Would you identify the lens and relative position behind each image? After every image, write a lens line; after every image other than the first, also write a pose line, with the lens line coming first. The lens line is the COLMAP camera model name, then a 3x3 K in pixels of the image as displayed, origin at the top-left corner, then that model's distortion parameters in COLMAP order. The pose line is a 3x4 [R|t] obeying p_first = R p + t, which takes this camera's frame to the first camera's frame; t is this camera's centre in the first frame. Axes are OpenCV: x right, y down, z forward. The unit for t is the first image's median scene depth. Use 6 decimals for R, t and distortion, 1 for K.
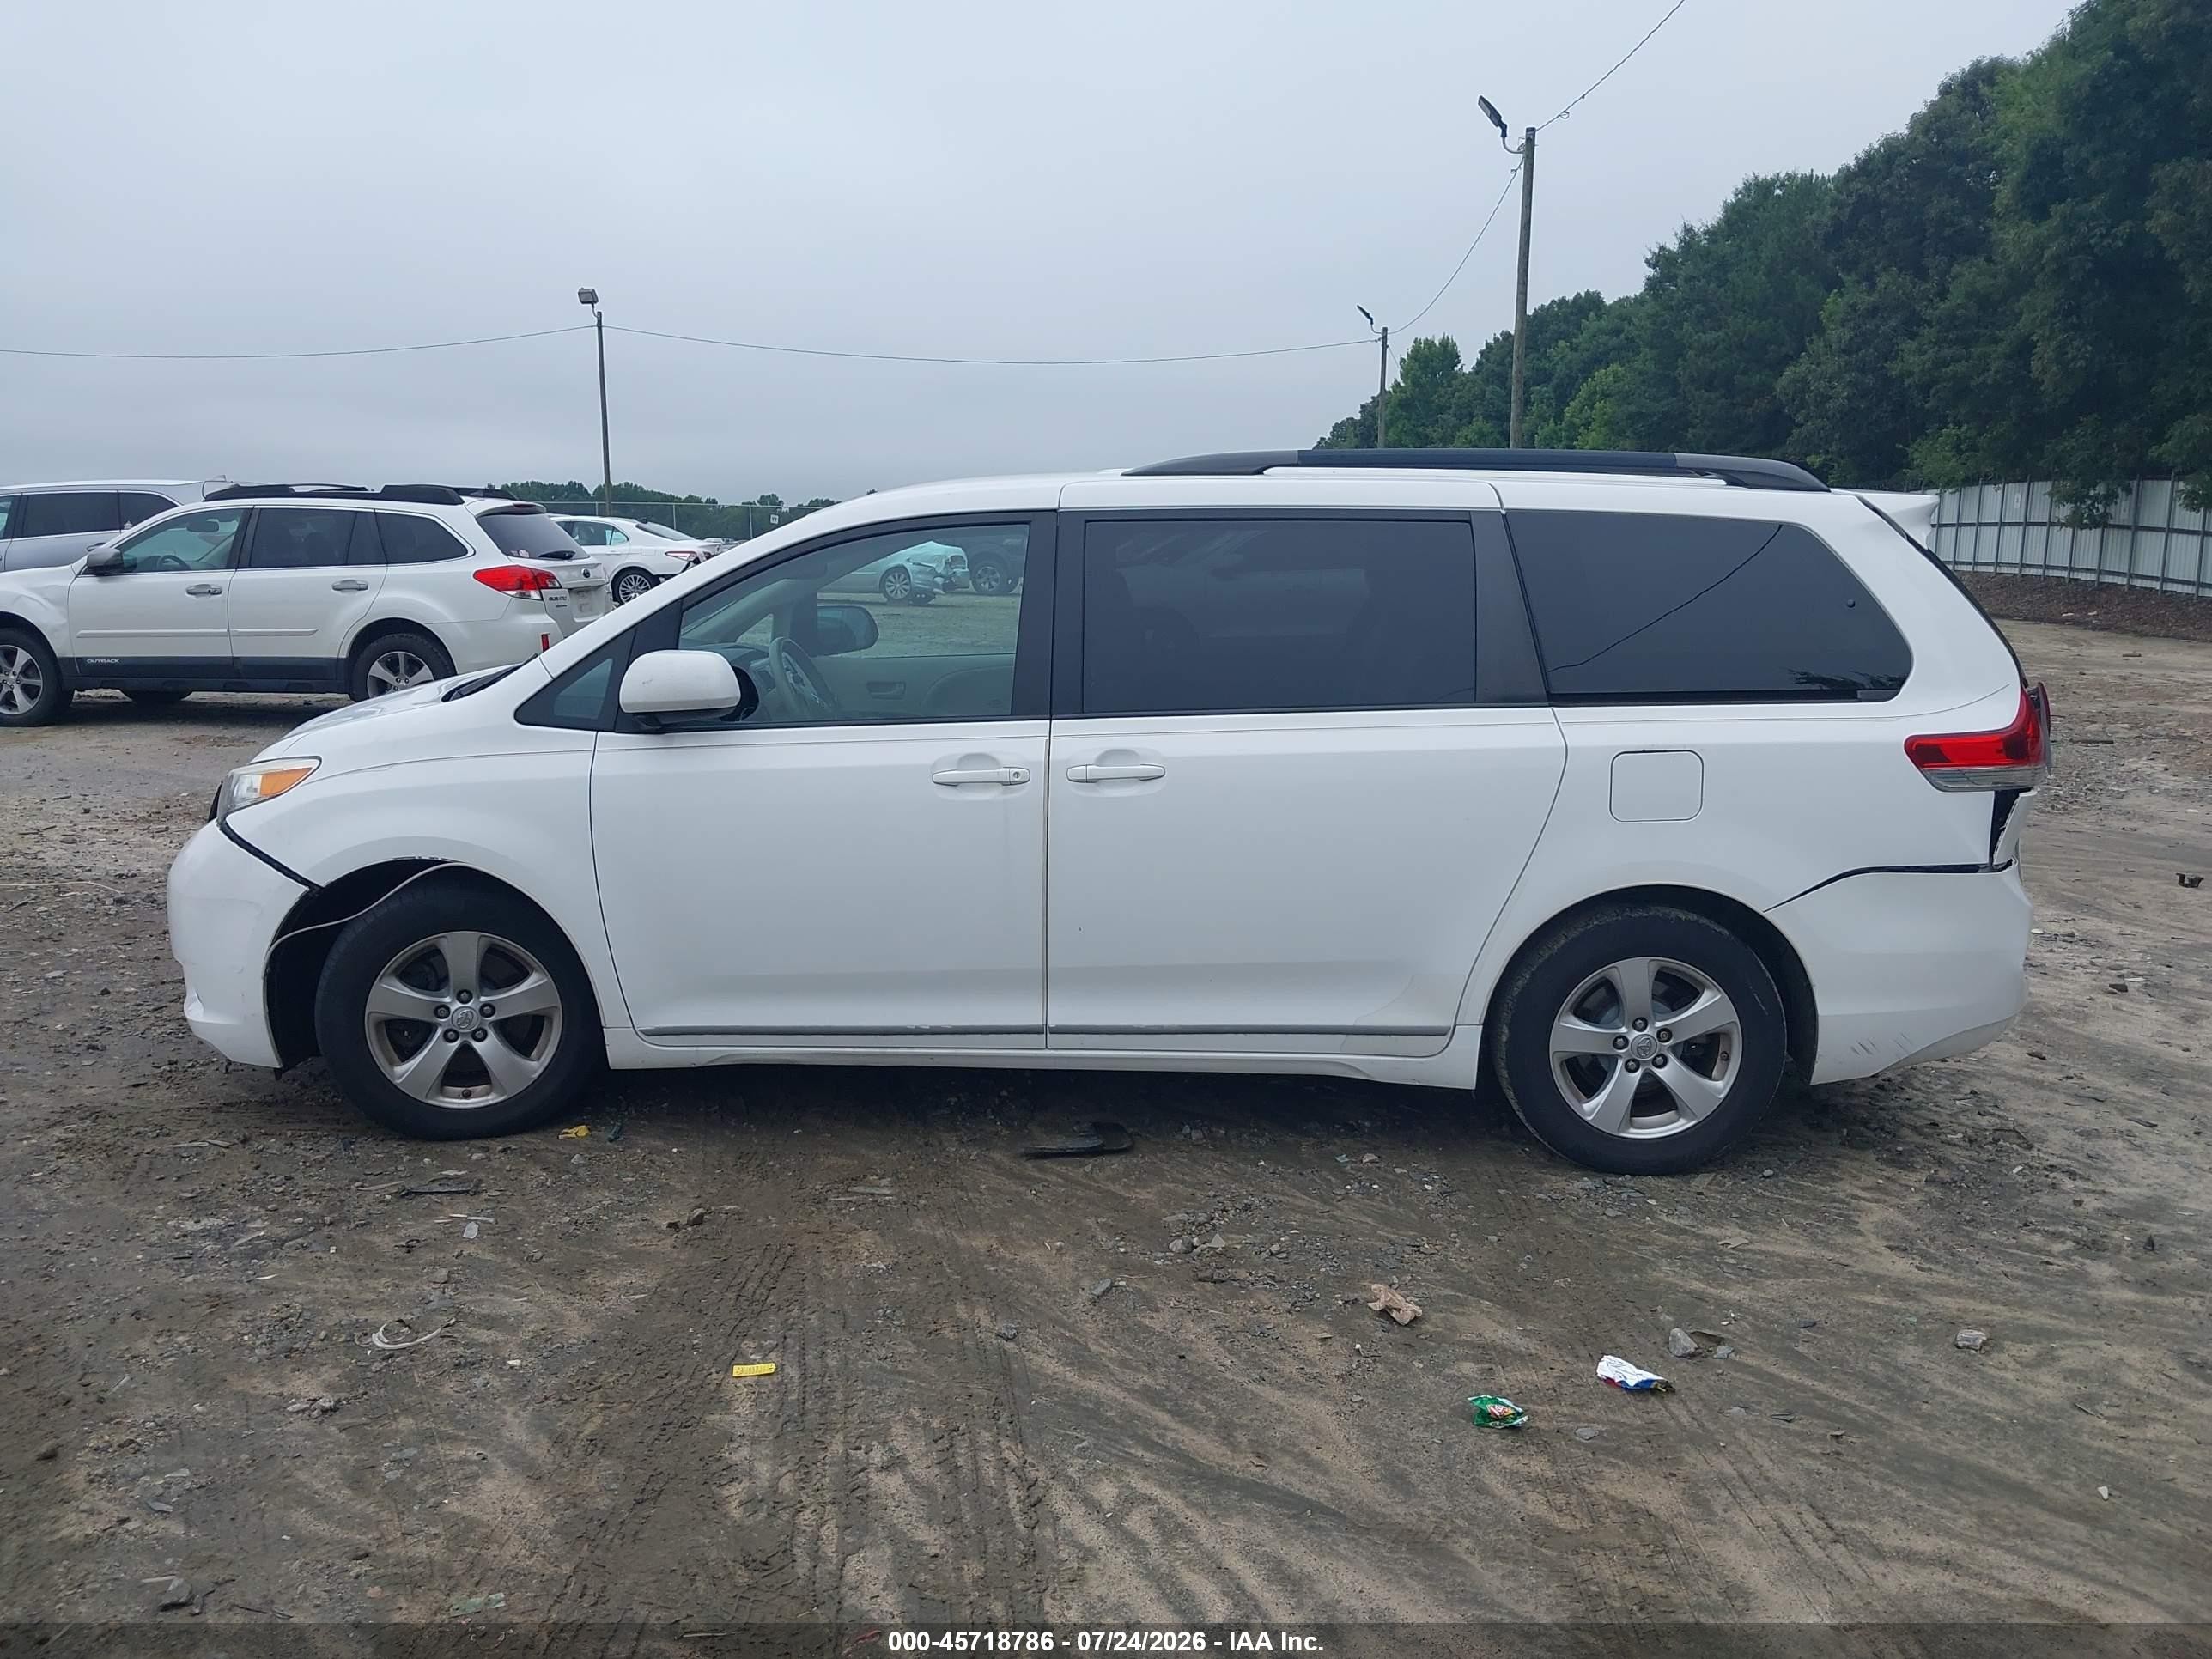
lens RADIAL K [[1754.8, 0, 1123.1], [0, 1754.8, 835.2], [0, 0, 1]] dist [-0.008019, -0.001844]
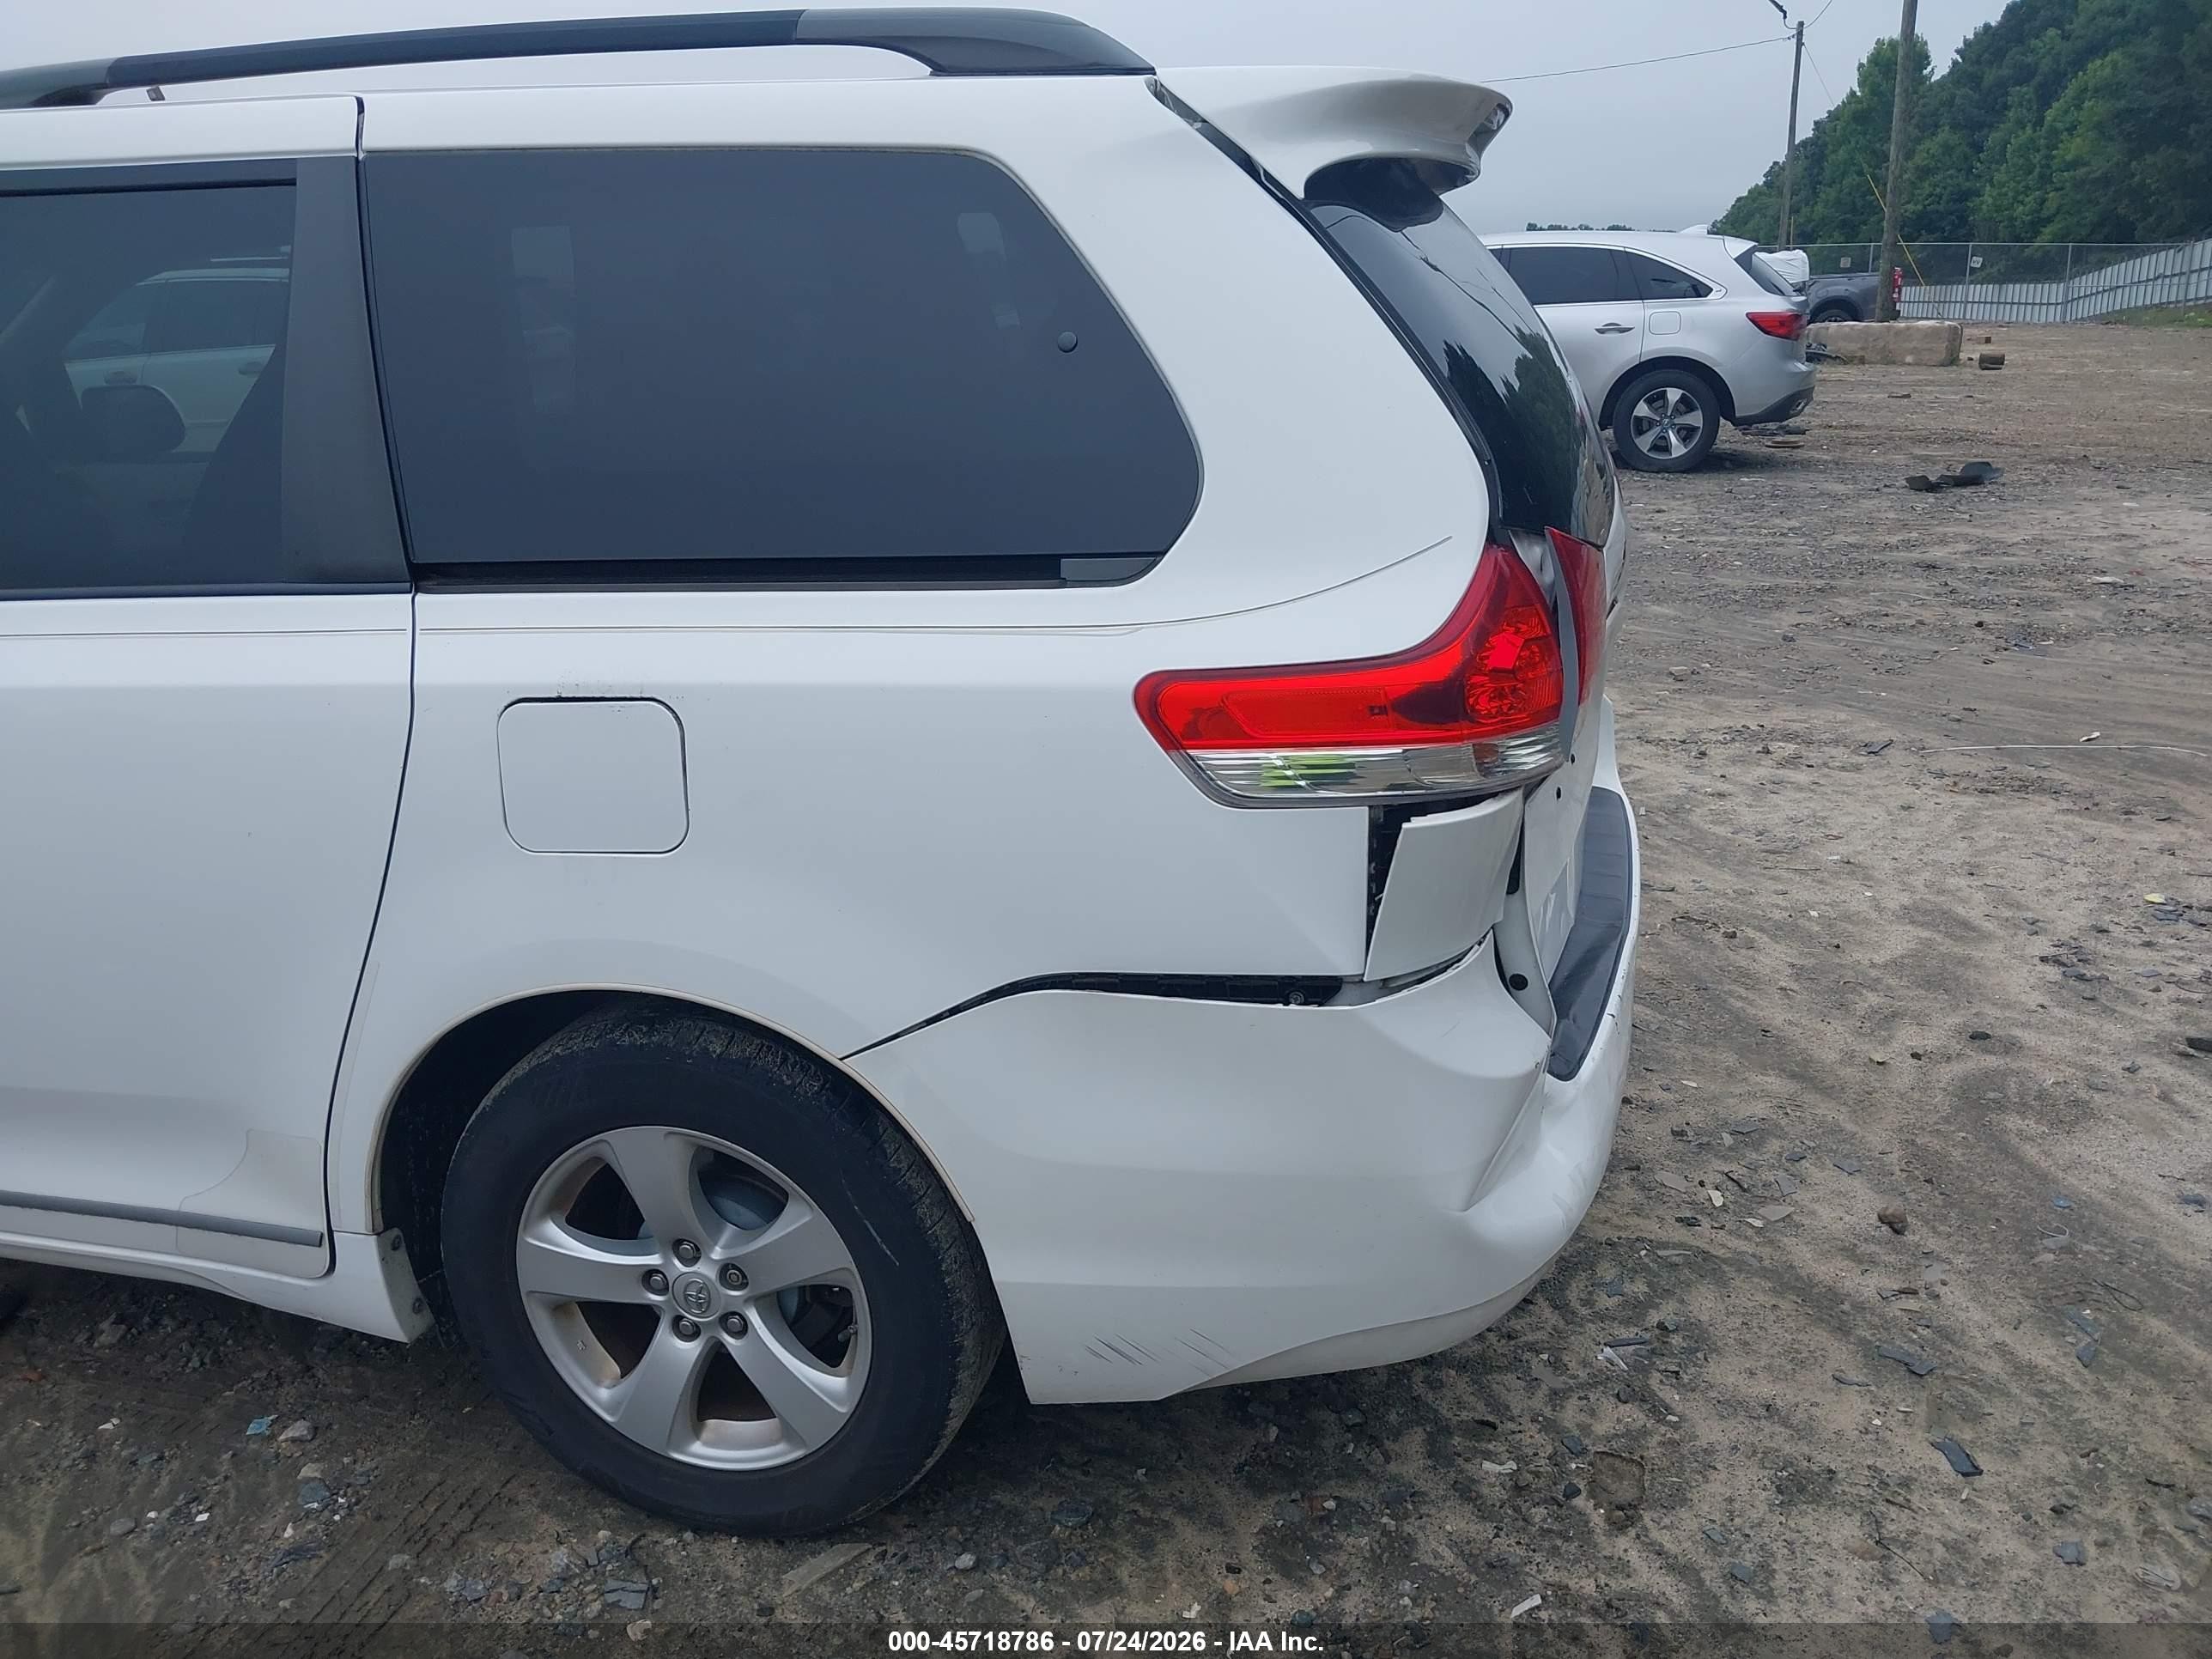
lens RADIAL K [[1762.4, 0, 1138.2], [0, 1762.4, 857.9], [0, 0, 1]] dist [-0.004370, -0.006503]
pose [[0.975448, 0.034892, -0.217447, 0.291623], [-0.003540, 0.989726, 0.142931, -0.038935], [0.220201, -0.138652, 0.965550, 0.324349]]
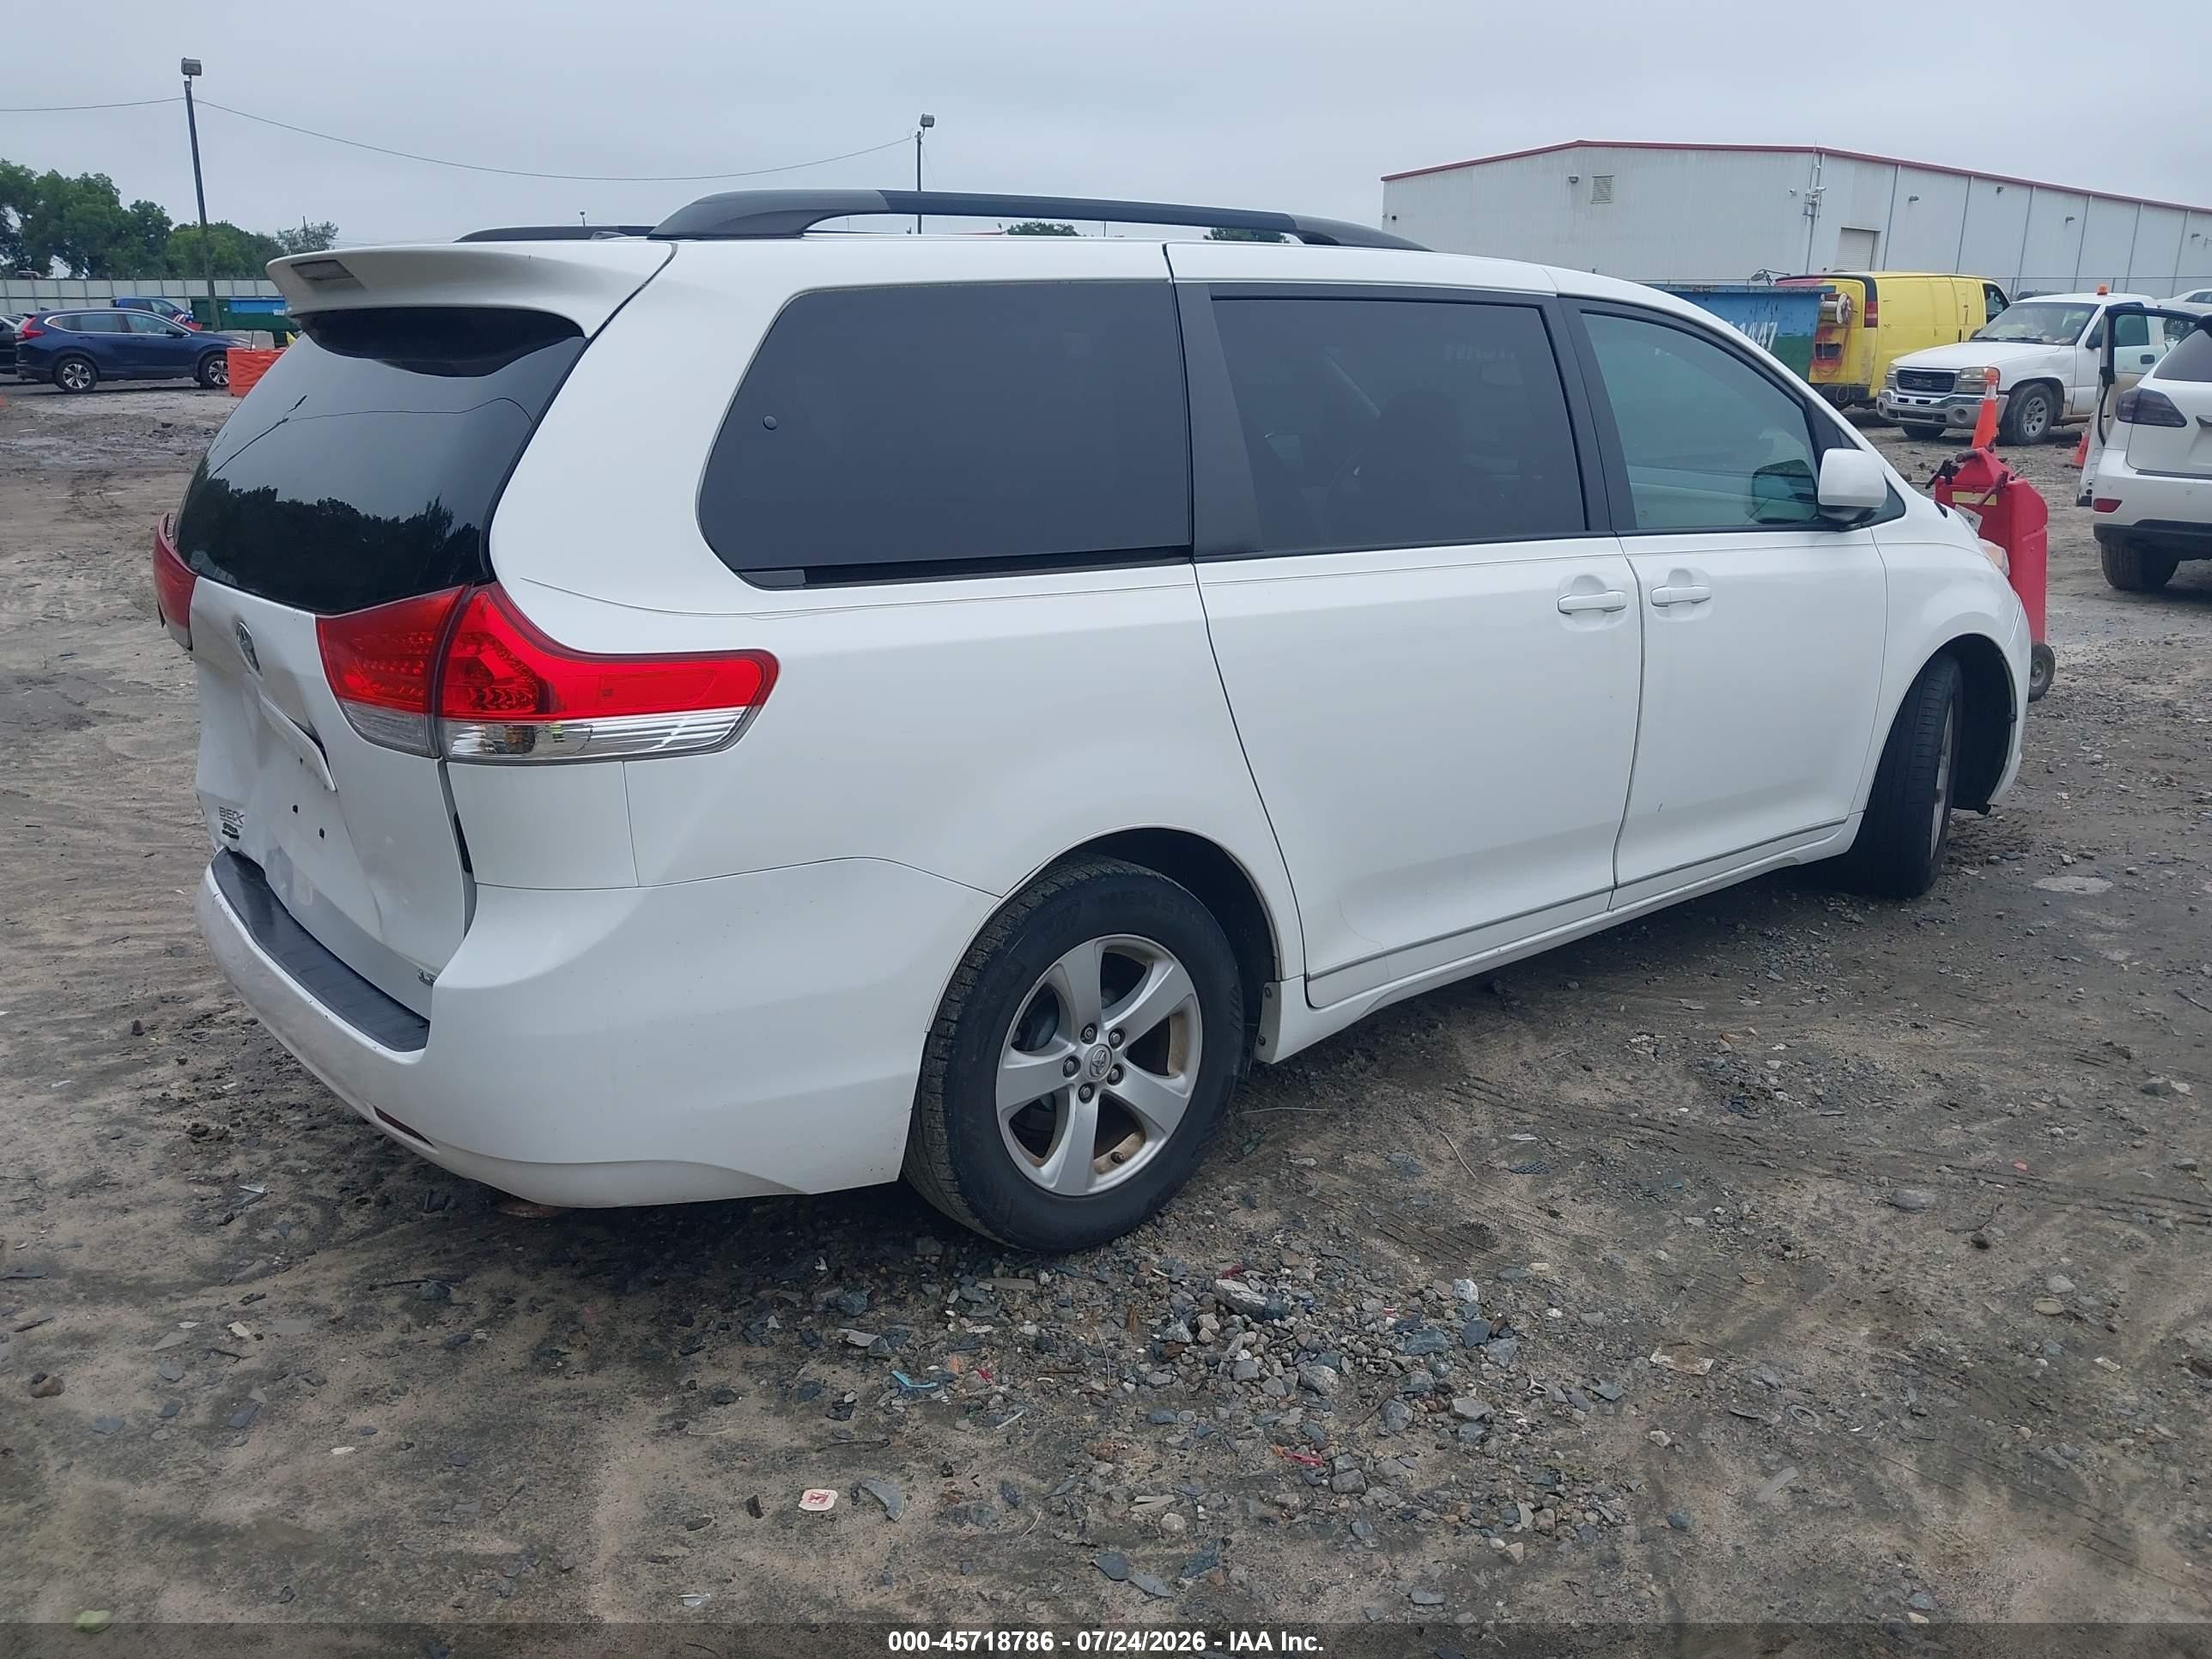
lens RADIAL K [[1792.6, 0, 1115.5], [0, 1792.6, 782.6], [0, 0, 1]] dist [-0.006879, 0.007288]
pose [[-0.741234, 0.150747, -0.654101, 0.427062], [-0.126146, 0.925811, 0.356316, -0.179748], [0.659287, 0.346625, -0.667226, 1.050200]]
